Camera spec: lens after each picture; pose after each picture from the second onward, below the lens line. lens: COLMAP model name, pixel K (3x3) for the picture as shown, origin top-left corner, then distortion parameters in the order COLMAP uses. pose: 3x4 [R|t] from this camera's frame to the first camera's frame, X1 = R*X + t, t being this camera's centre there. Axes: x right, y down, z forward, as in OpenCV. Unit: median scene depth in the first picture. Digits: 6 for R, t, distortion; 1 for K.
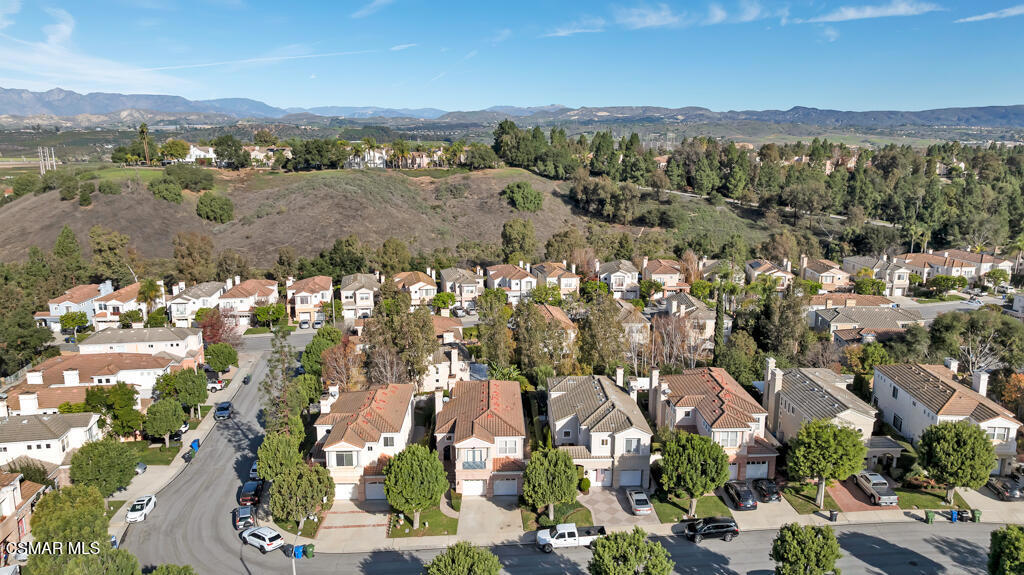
lens RADIAL K [[729.2, 0, 512.6], [0, 729.2, 273.6], [0, 0, 1]] dist [-0.034435, 0.045168]
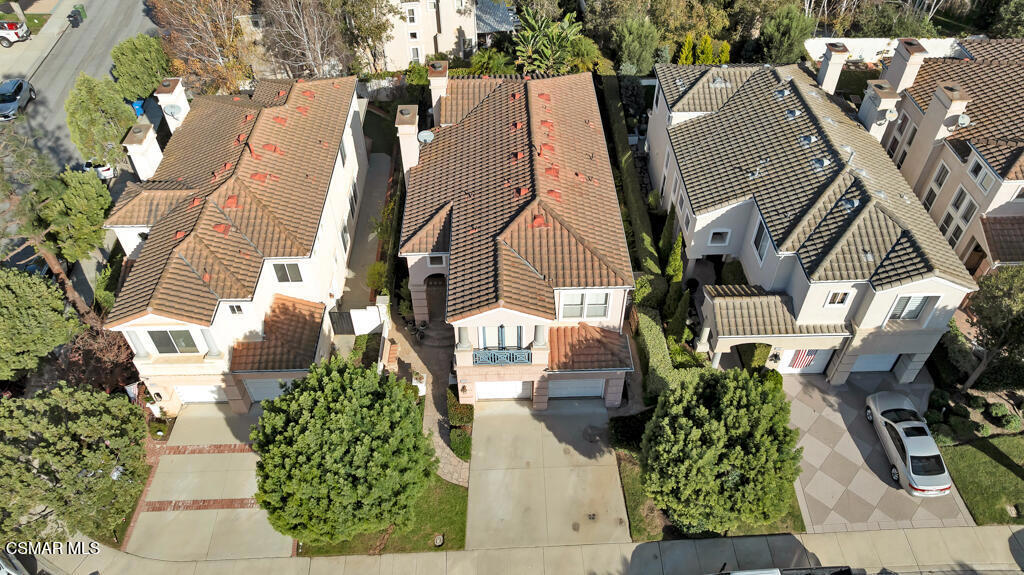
lens RADIAL K [[729.2, 0, 512.6], [0, 729.2, 273.6], [0, 0, 1]] dist [-0.034435, 0.045168]
pose [[0.999976, -0.002781, -0.006420, -0.043905], [0.005872, 0.832441, 0.554082, 0.006359], [0.003803, -0.554106, 0.832437, 0.685468]]
